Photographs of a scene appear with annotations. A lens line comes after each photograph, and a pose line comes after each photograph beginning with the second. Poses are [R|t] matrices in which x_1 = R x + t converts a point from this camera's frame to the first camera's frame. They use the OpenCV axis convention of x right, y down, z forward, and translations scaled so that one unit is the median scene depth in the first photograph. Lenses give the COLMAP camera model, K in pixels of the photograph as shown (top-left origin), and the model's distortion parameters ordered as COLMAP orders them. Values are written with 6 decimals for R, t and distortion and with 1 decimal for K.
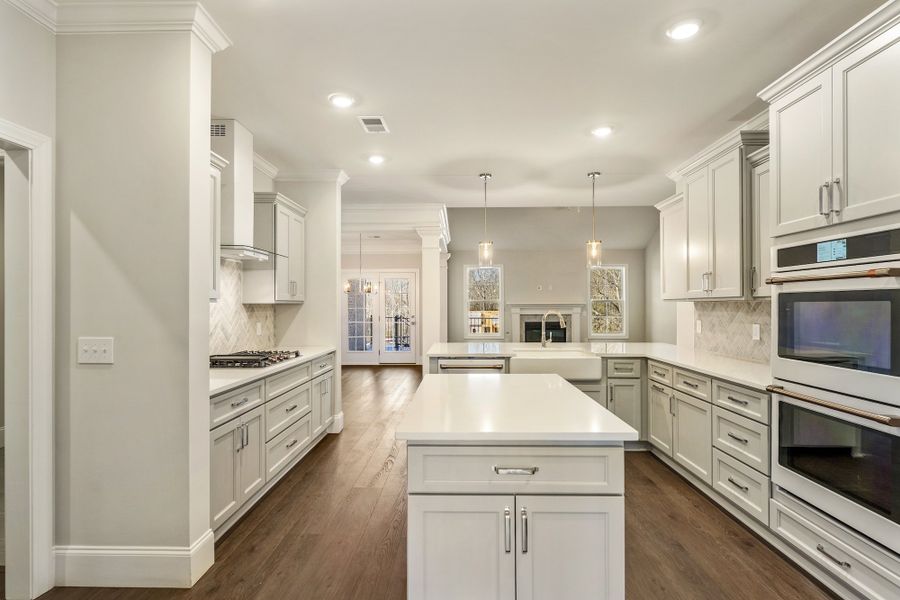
lens RADIAL K [[439.7, 0, 447.2], [0, 439.7, 303.7], [0, 0, 1]] dist [0.006246, -0.000004]
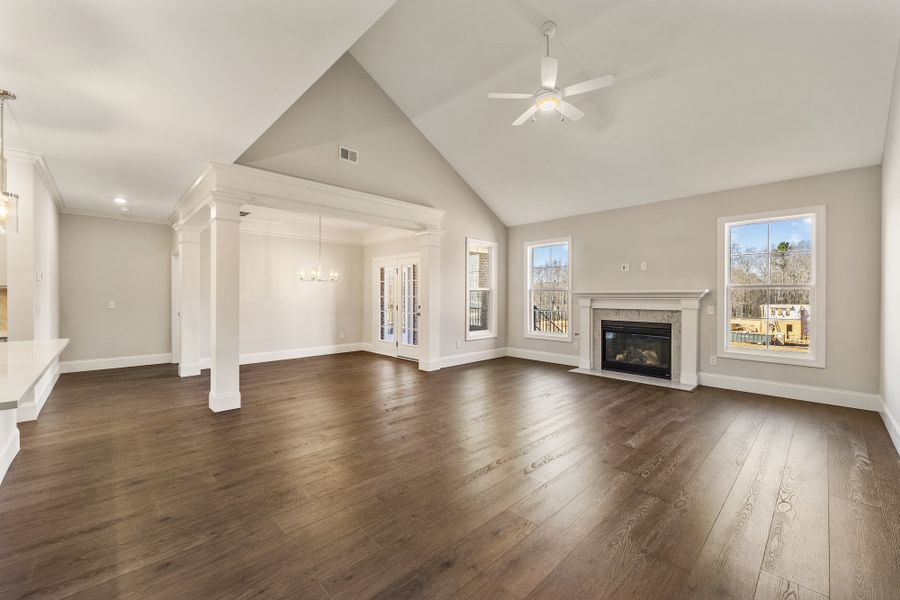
lens RADIAL K [[357.2, 0, 448.8], [0, 357.2, 298.3], [0, 0, 1]] dist [-0.002677, 0.000001]
pose [[0.713448, 0.009239, -0.700648, 1.228767], [-0.005295, 0.999956, 0.007795, 0.018855], [0.700689, -0.001852, 0.713465, 1.430236]]
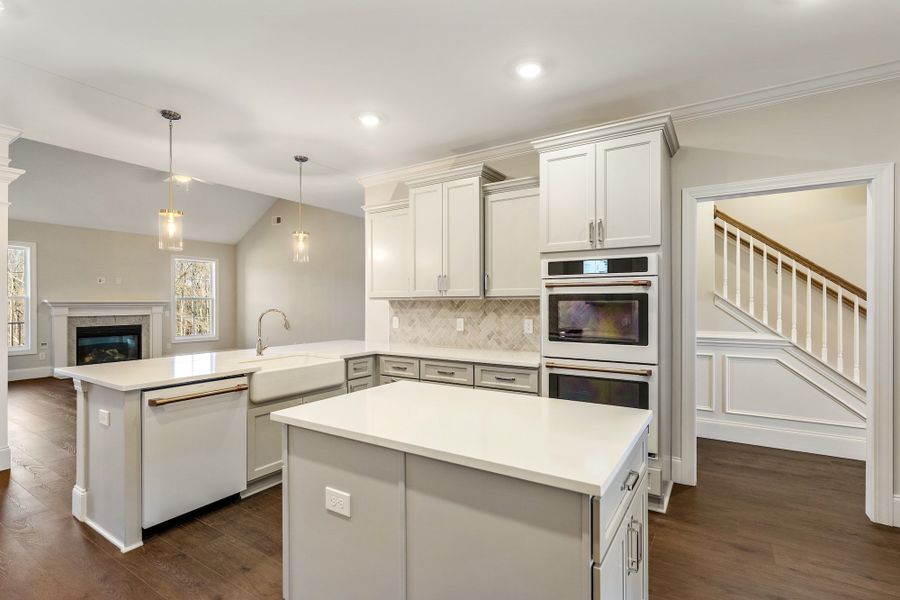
lens RADIAL K [[430.4, 0, 450.4], [0, 430.4, 304.4], [0, 0, 1]] dist [0.003350, 0.000551]
pose [[0.513946, -0.001478, 0.857821, -0.353195], [-0.002471, 0.999992, 0.003204, 0.002532], [-0.857819, -0.003766, 0.513938, 0.374713]]
